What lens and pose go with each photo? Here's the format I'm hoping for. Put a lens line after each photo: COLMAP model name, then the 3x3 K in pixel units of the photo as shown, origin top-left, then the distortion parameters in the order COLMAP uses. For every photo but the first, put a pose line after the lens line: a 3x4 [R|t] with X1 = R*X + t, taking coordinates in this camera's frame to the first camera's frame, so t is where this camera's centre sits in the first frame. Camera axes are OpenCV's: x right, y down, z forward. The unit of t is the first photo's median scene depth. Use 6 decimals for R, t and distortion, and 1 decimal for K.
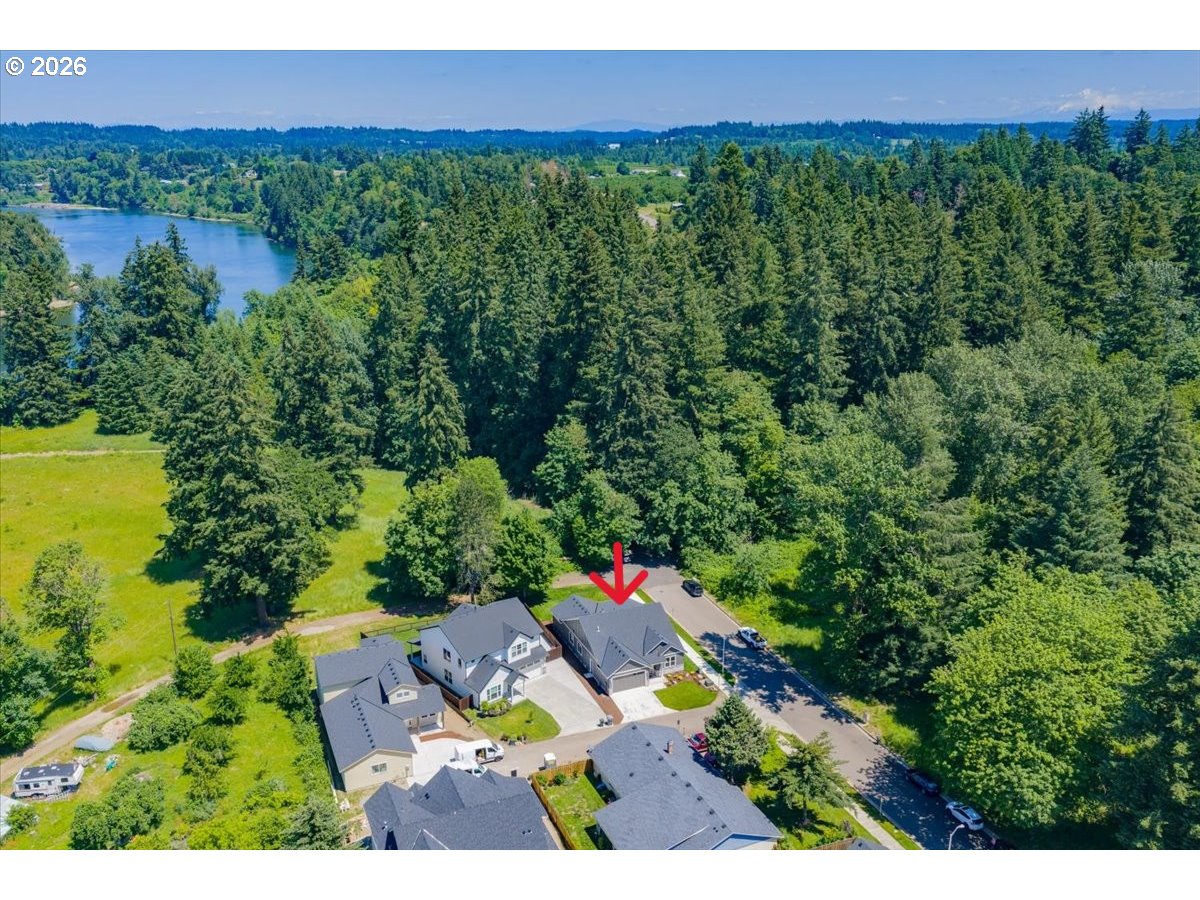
lens RADIAL K [[825.4, 0, 601.5], [0, 825.4, 448.8], [0, 0, 1]] dist [-0.114696, -0.000518]
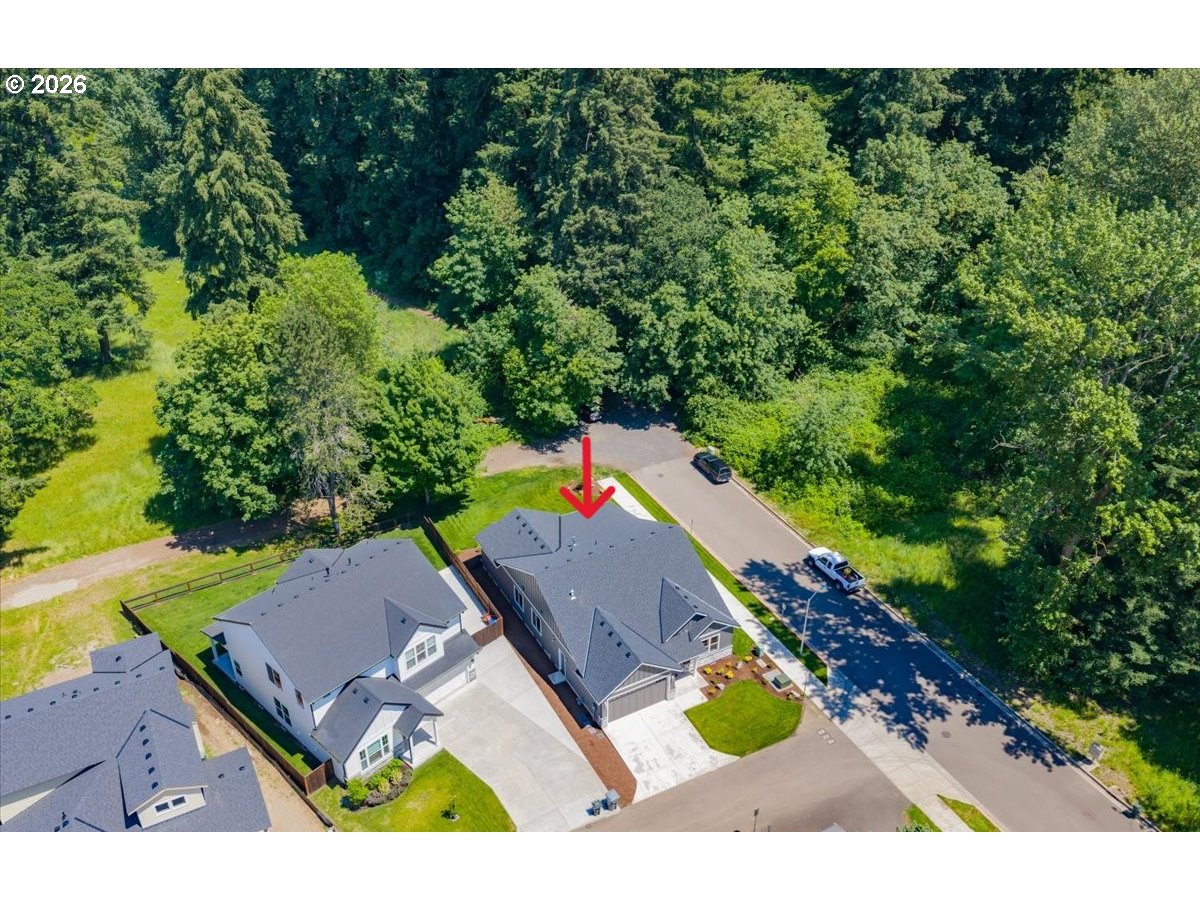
lens RADIAL K [[883.9, 0, 577.6], [0, 883.9, 449.9], [0, 0, 1]] dist [0.001734, -0.004906]
pose [[0.996930, -0.043420, 0.065153, -0.026133], [0.024941, 0.964905, 0.261413, -0.011965], [-0.074217, -0.258985, 0.963026, 0.380786]]
